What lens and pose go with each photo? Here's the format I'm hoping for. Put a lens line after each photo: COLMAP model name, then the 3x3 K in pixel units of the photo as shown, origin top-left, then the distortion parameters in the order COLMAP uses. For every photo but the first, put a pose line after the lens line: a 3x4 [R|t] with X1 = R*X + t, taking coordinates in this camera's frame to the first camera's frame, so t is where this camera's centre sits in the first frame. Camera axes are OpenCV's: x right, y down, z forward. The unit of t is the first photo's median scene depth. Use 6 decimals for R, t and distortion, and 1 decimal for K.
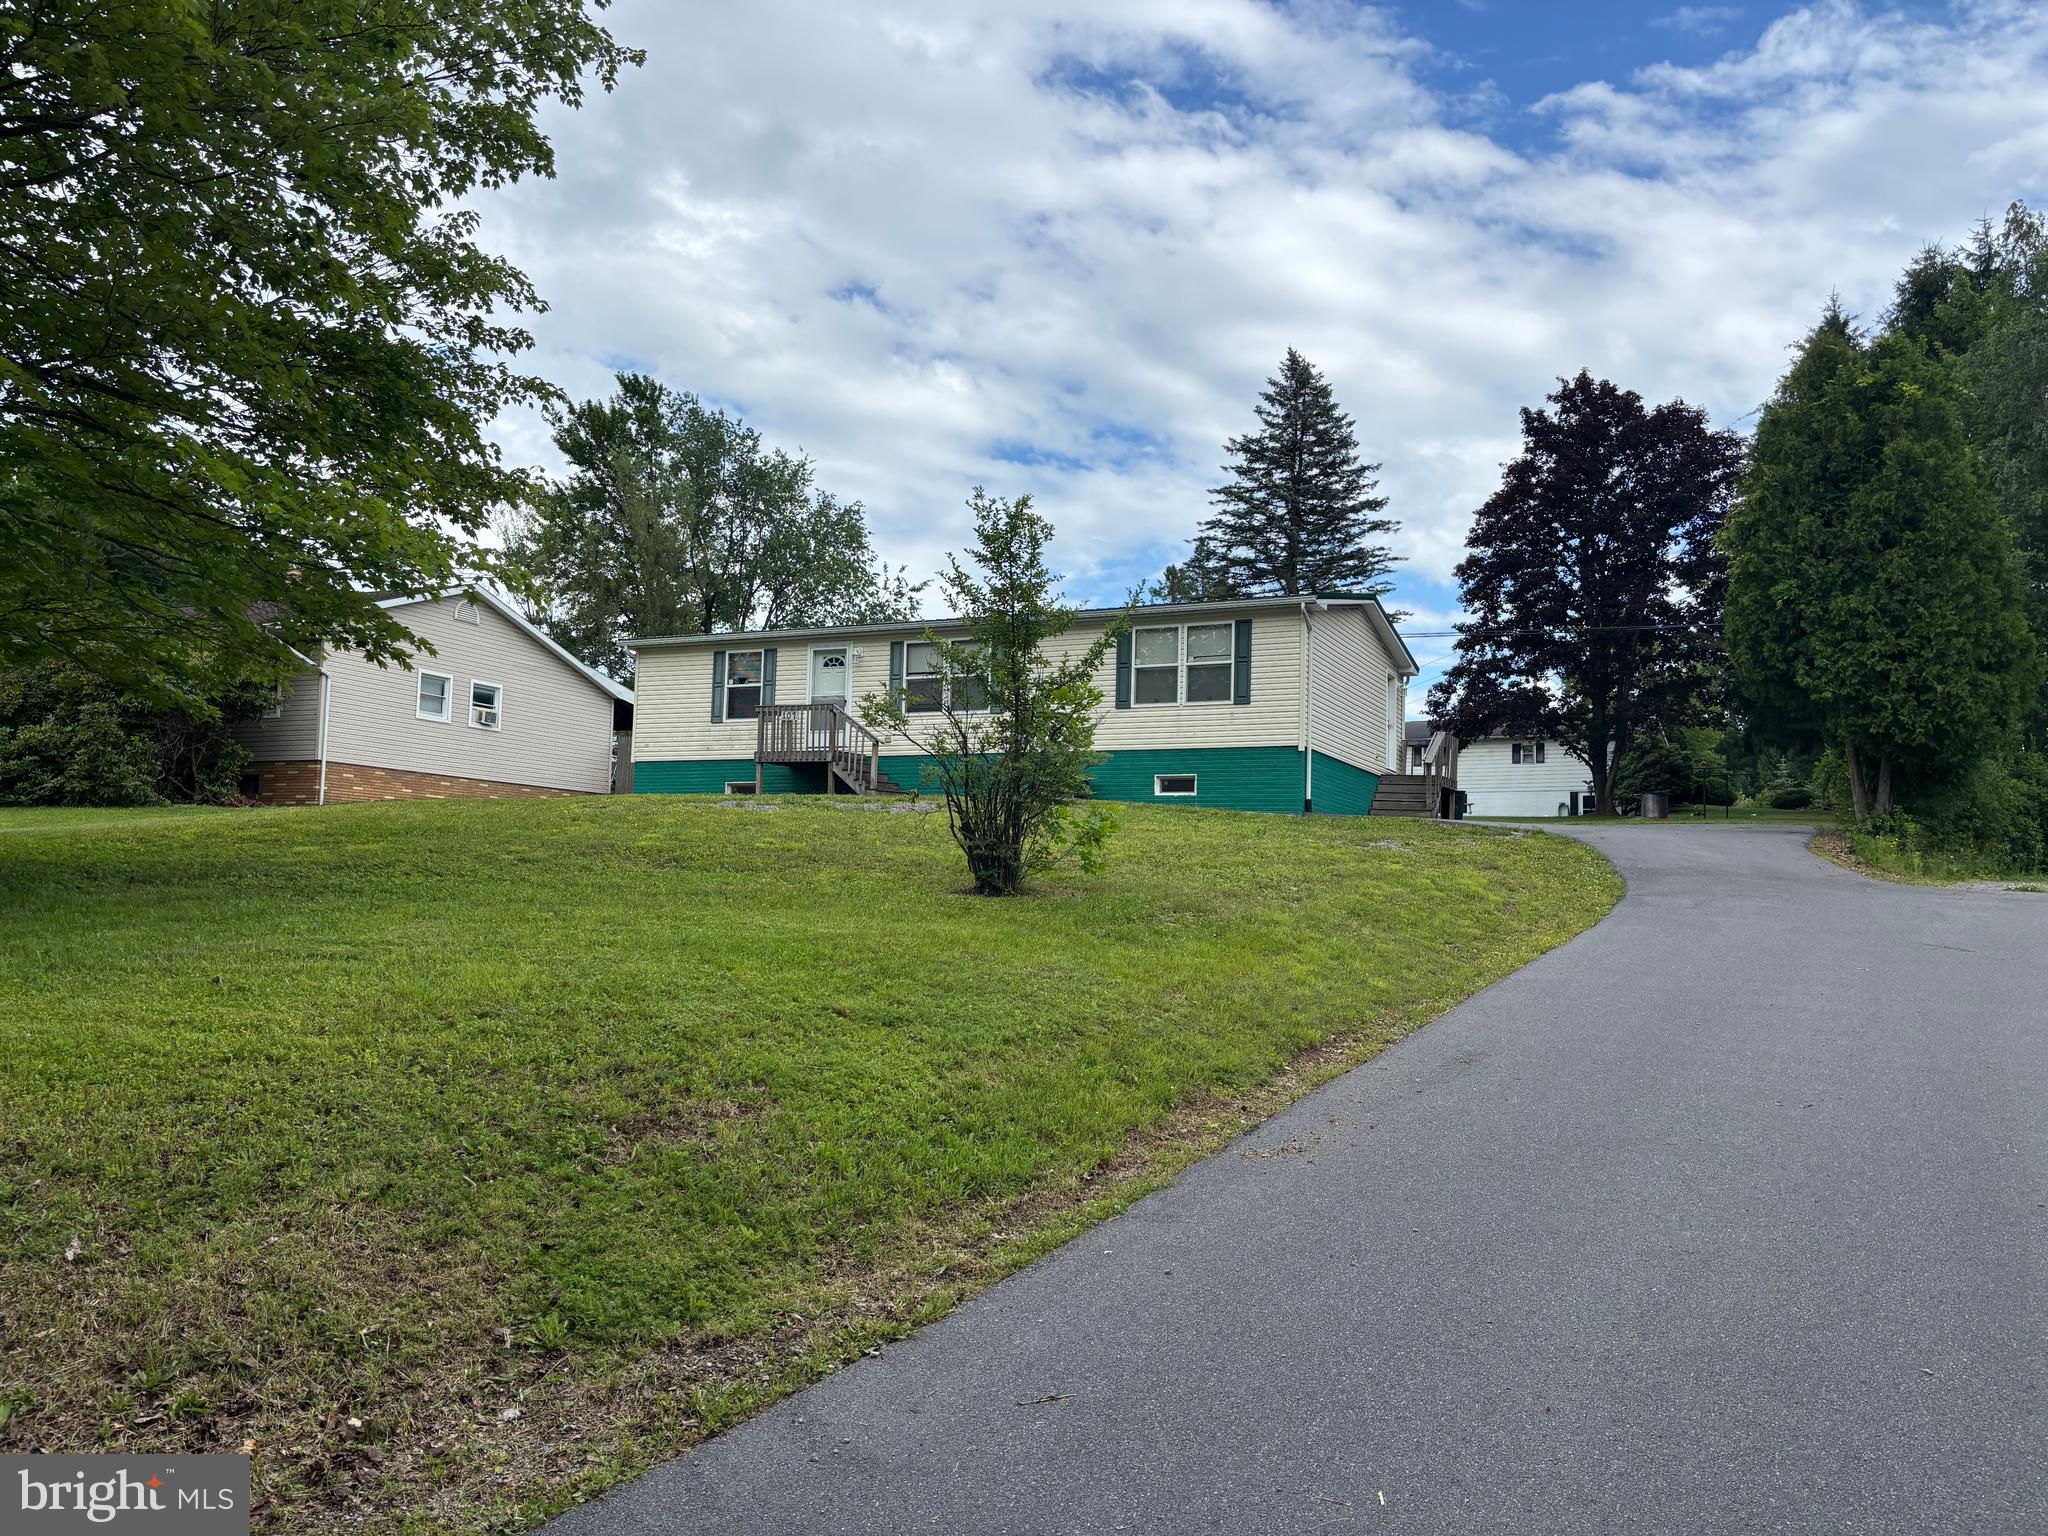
lens RADIAL K [[1559.7, 0, 1032.2], [0, 1559.7, 773.0], [0, 0, 1]] dist [0.049172, -0.046387]
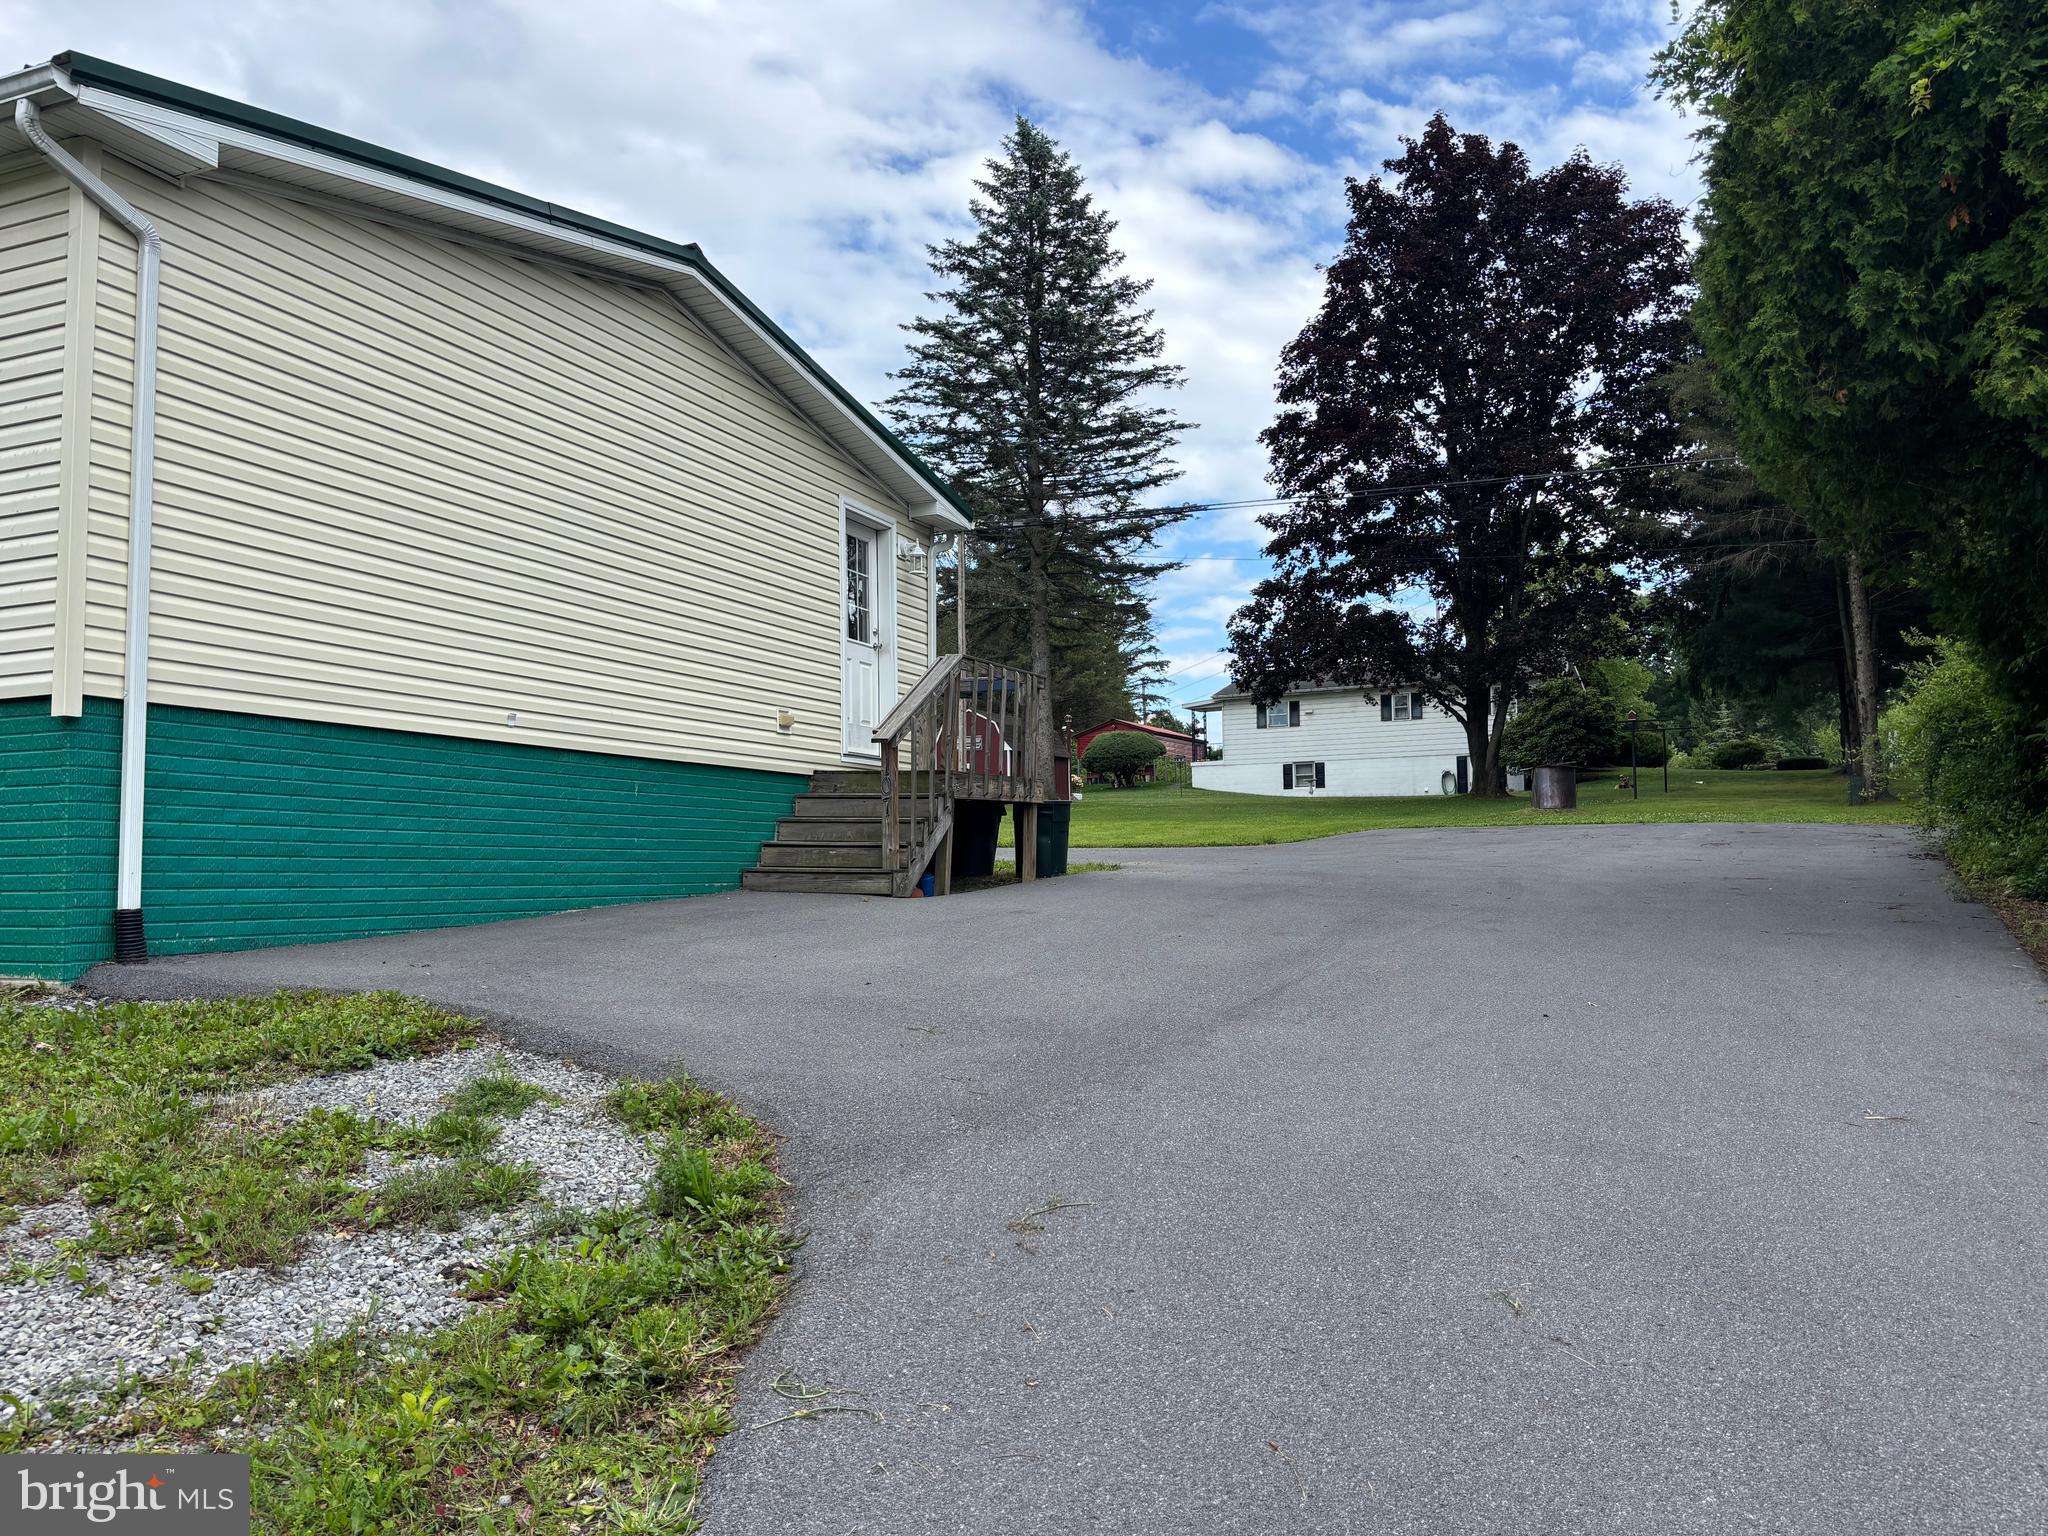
lens RADIAL K [[1559.7, 0, 1032.2], [0, 1559.7, 773.0], [0, 0, 1]] dist [0.049172, -0.046387]
pose [[0.998696, -0.031985, 0.039800, 0.141281], [0.031165, 0.999292, 0.021071, -0.002732], [-0.040445, -0.019803, 0.998985, 0.333576]]
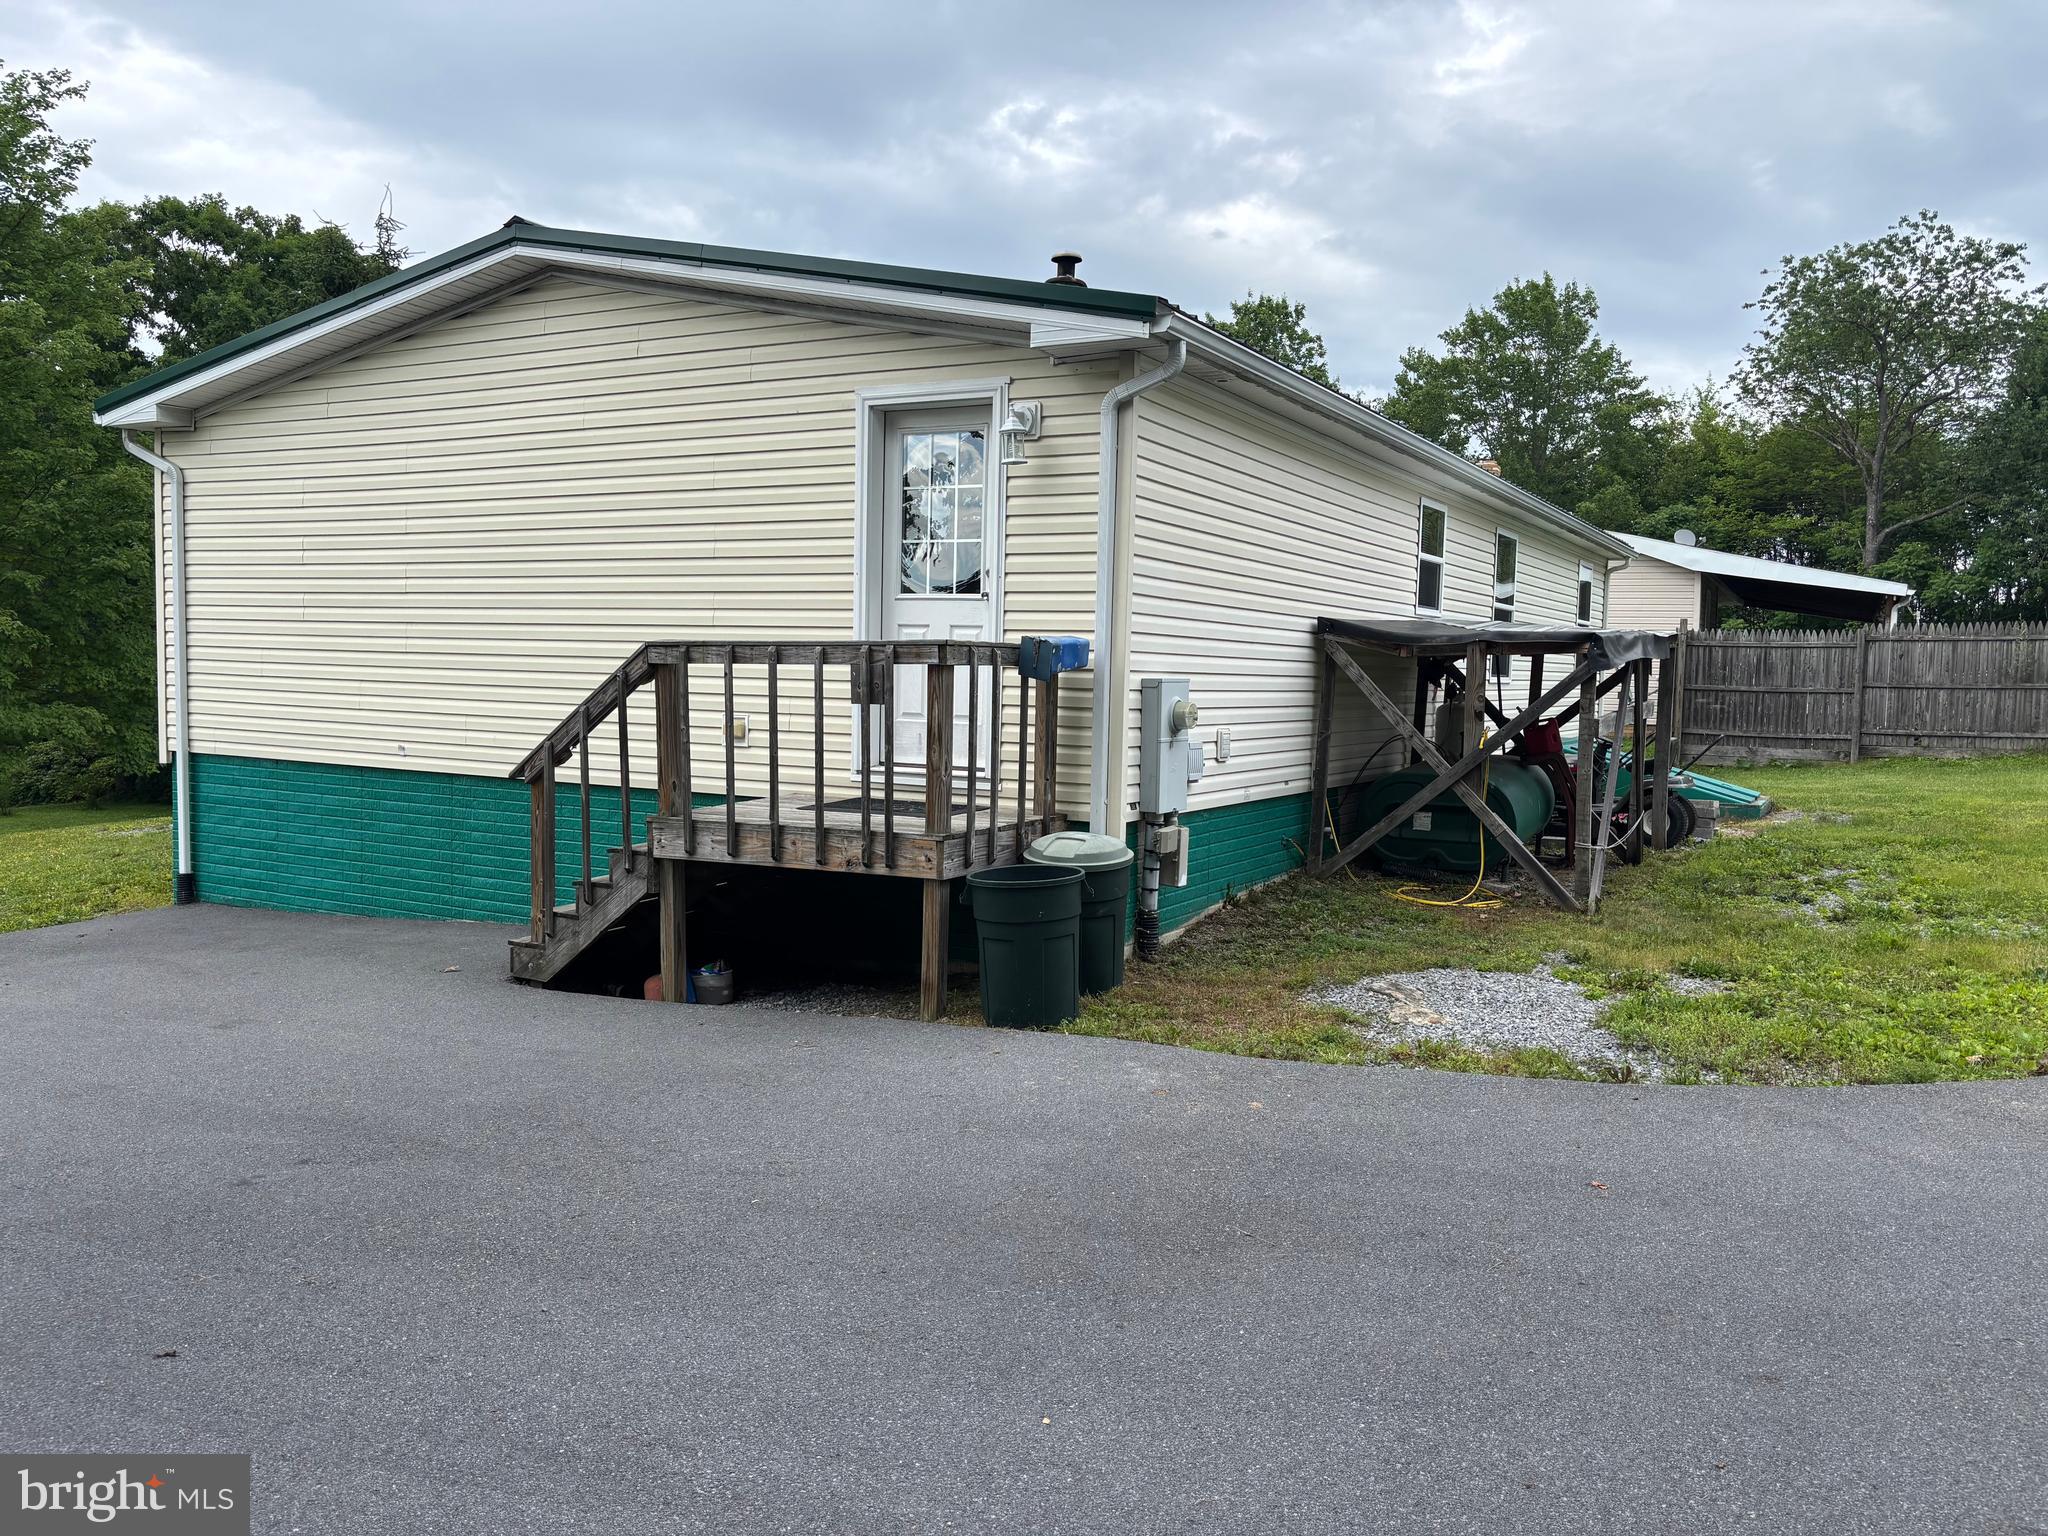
lens RADIAL K [[1559.7, 0, 1032.2], [0, 1559.7, 773.0], [0, 0, 1]] dist [0.049172, -0.046387]
pose [[-0.064933, 0.039197, -0.997119, 0.251658], [0.062305, 0.997438, 0.035152, -0.005059], [0.995943, -0.059843, -0.067209, 0.536999]]
